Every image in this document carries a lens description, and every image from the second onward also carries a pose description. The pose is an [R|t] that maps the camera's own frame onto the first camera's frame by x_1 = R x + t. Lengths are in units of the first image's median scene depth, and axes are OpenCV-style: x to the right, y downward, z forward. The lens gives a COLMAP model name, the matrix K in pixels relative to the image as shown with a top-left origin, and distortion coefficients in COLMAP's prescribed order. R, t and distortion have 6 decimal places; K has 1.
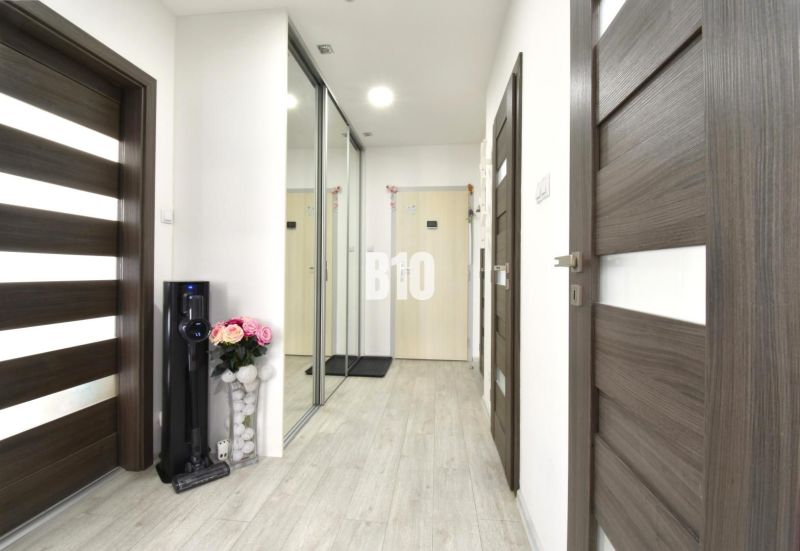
lens RADIAL K [[368.6, 0, 397.3], [0, 368.6, 268.8], [0, 0, 1]] dist [-0.000823, -0.000451]
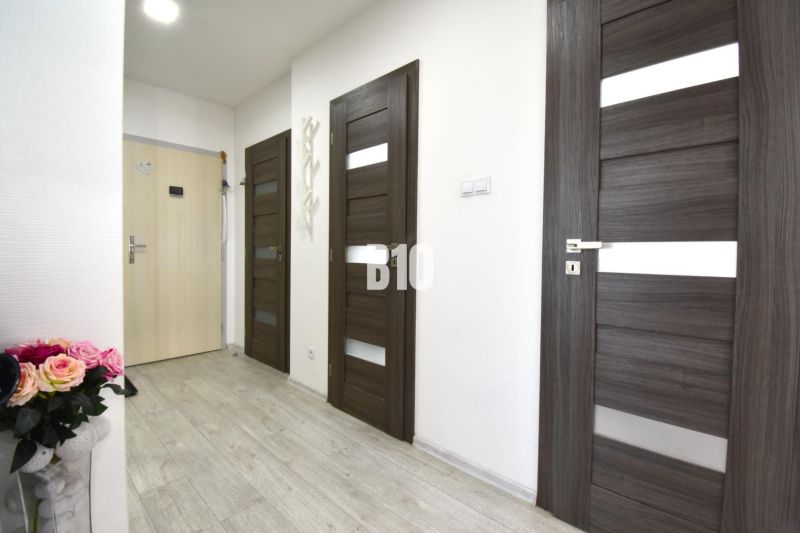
lens RADIAL K [[357.6, 0, 384.2], [0, 357.6, 260.3], [0, 0, 1]] dist [0.019769, -0.024677]
pose [[0.615162, -0.023115, 0.788062, -0.512052], [-0.008003, 0.999336, 0.035559, -0.002674], [-0.788360, -0.028181, 0.614569, 0.317194]]
